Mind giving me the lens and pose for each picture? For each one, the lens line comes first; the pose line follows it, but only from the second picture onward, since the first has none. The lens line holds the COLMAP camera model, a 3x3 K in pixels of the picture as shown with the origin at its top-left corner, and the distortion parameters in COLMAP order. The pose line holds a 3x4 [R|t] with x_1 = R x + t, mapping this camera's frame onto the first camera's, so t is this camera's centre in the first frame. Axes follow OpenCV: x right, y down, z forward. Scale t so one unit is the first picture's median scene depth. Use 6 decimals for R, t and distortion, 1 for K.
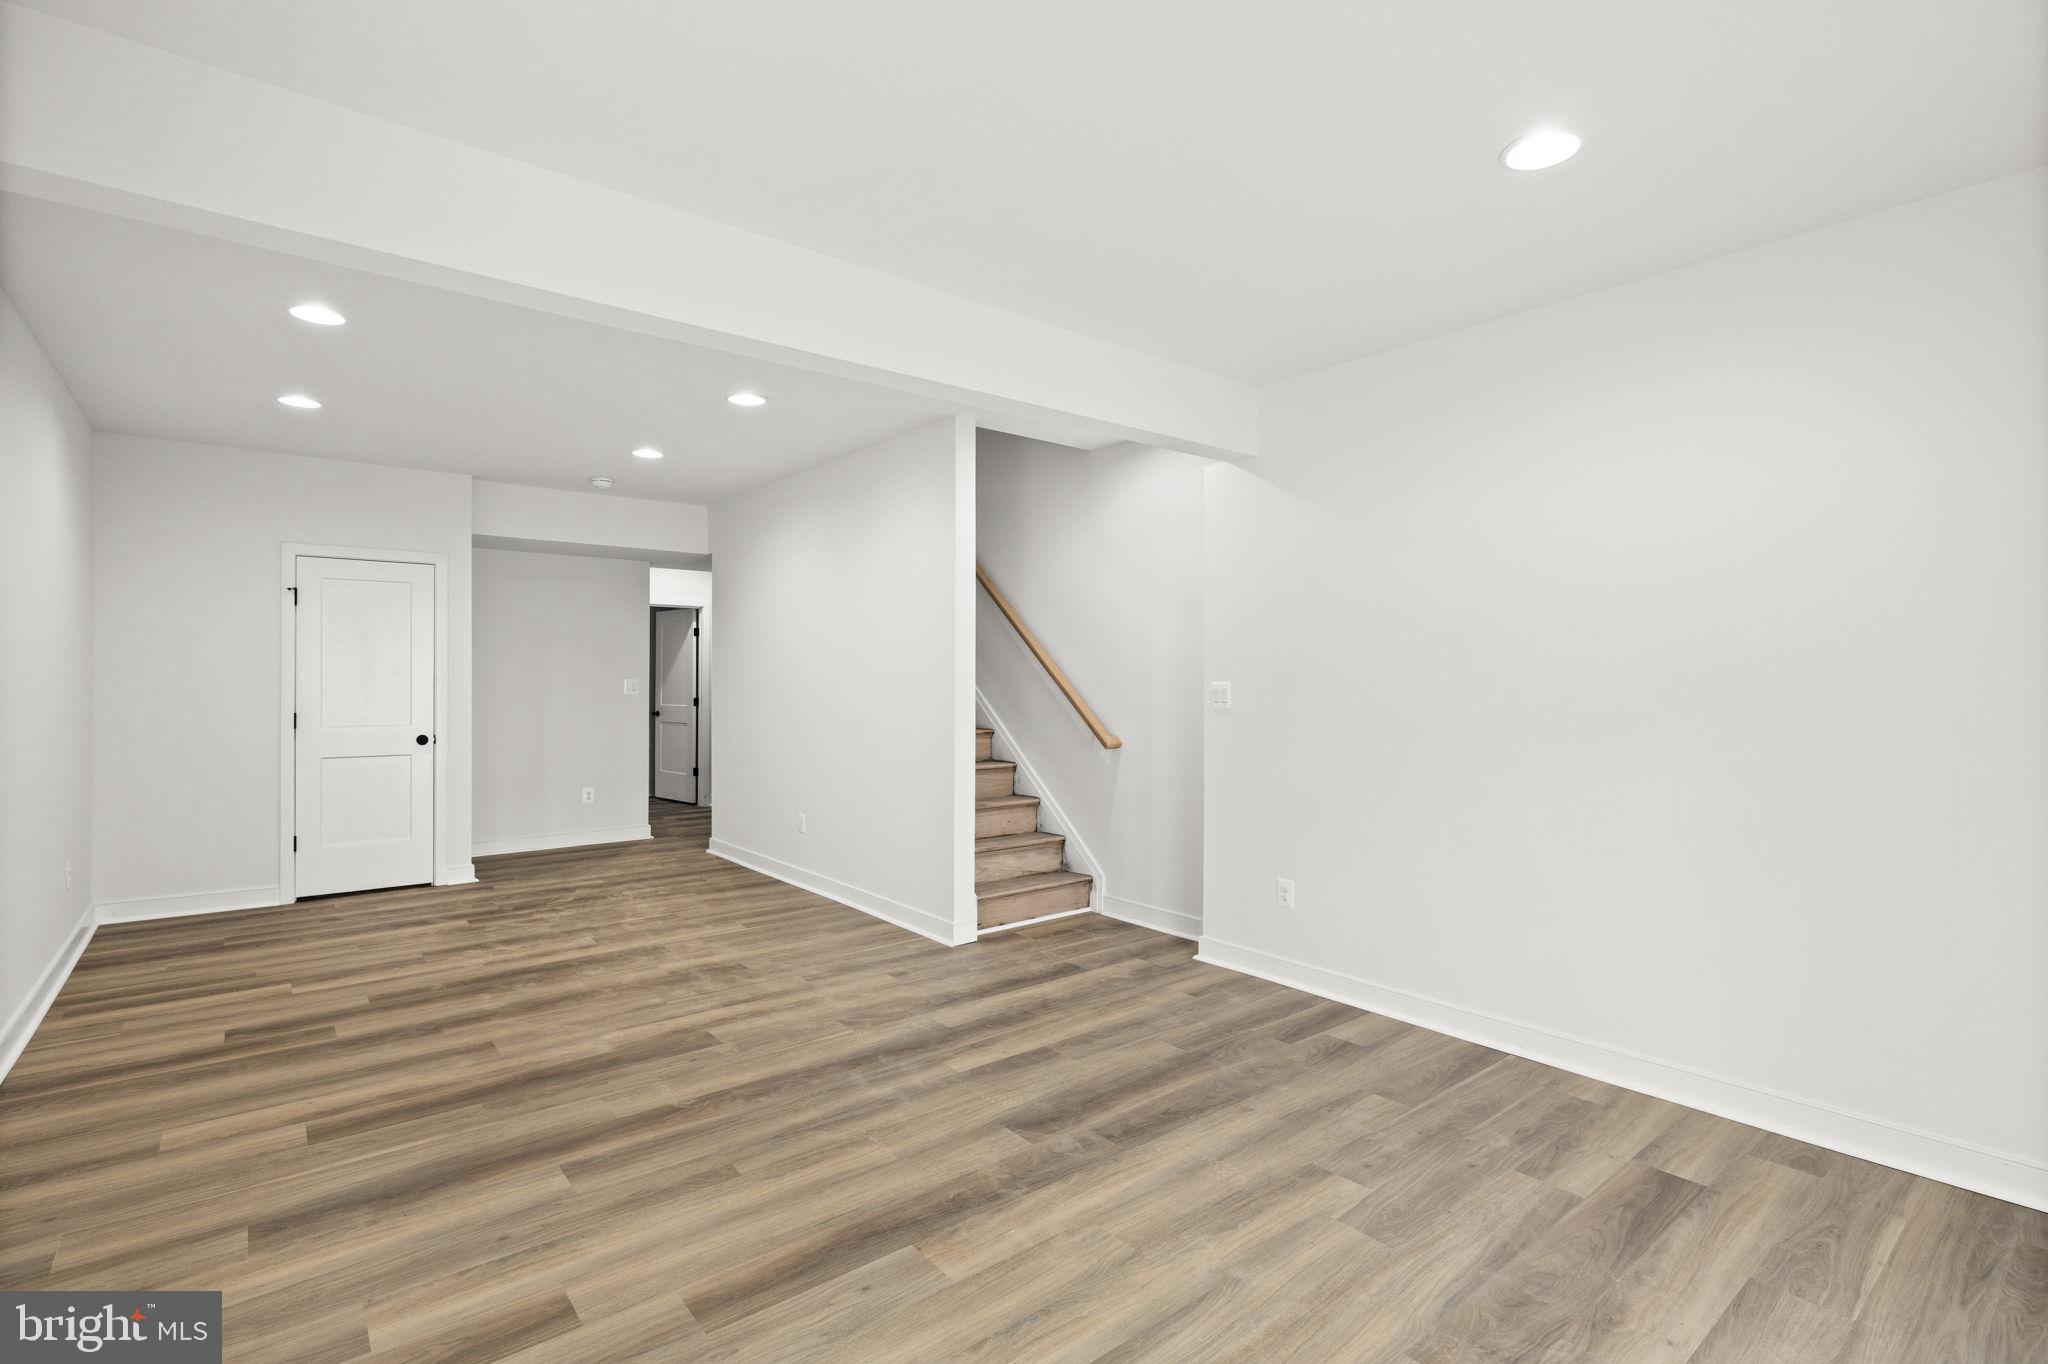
lens RADIAL K [[975.8, 0, 1024.0], [0, 975.8, 682.0], [0, 0, 1]] dist [-0.003802, -0.000052]
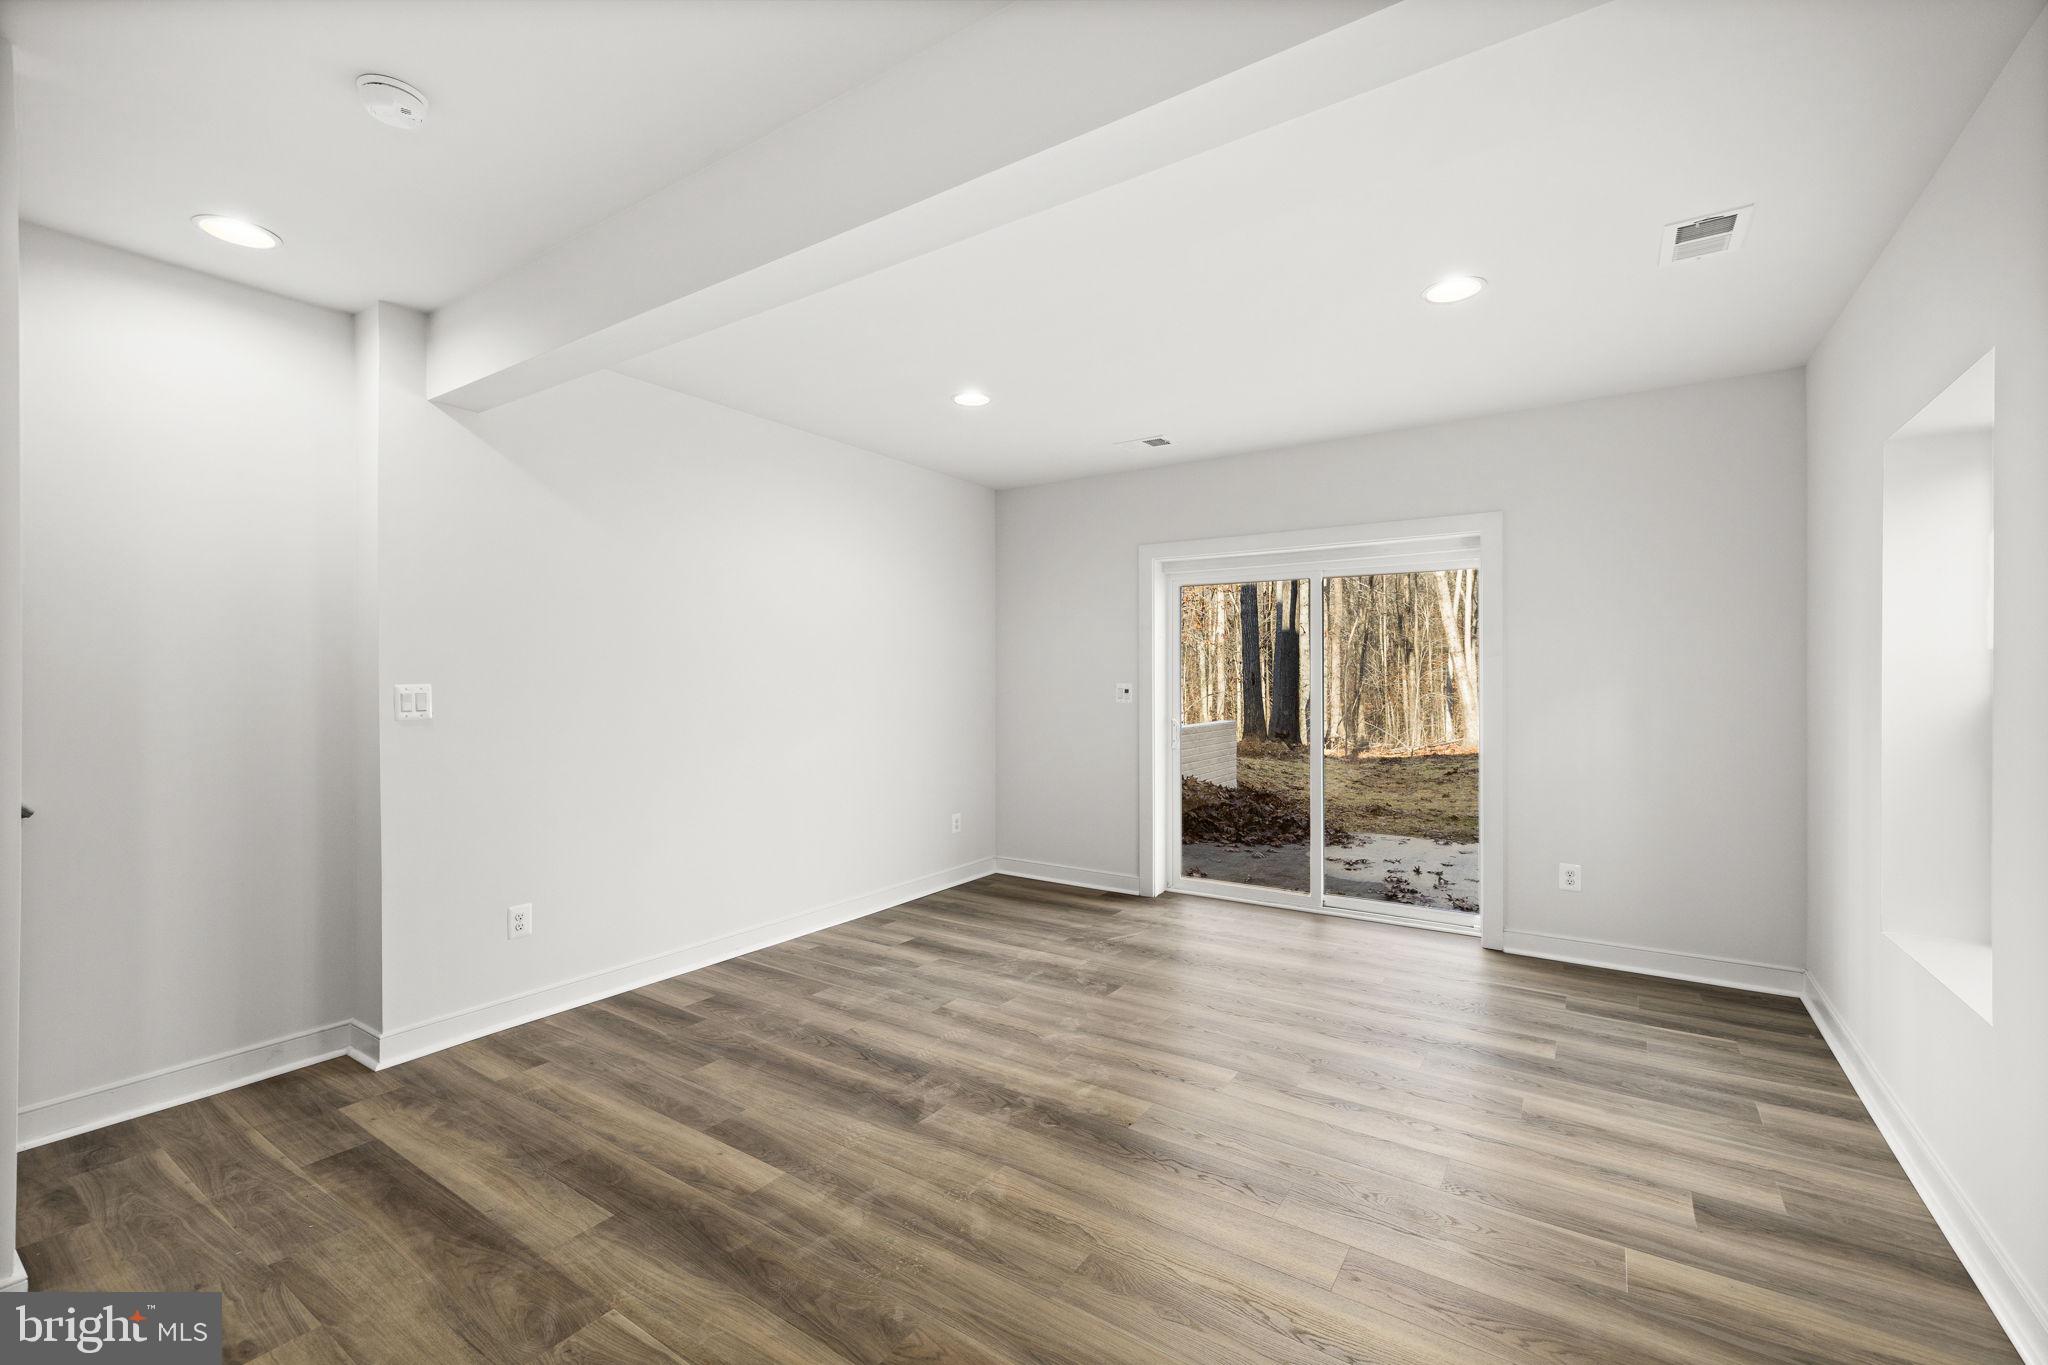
lens RADIAL K [[868.9, 0, 1021.9], [0, 868.9, 675.5], [0, 0, 1]] dist [-0.000488, 0.000138]
pose [[-0.300307, 0.001274, 0.953842, -0.778560], [0.004036, 0.999992, -0.000065, -0.007436], [-0.953834, 0.003830, -0.300309, 0.992867]]
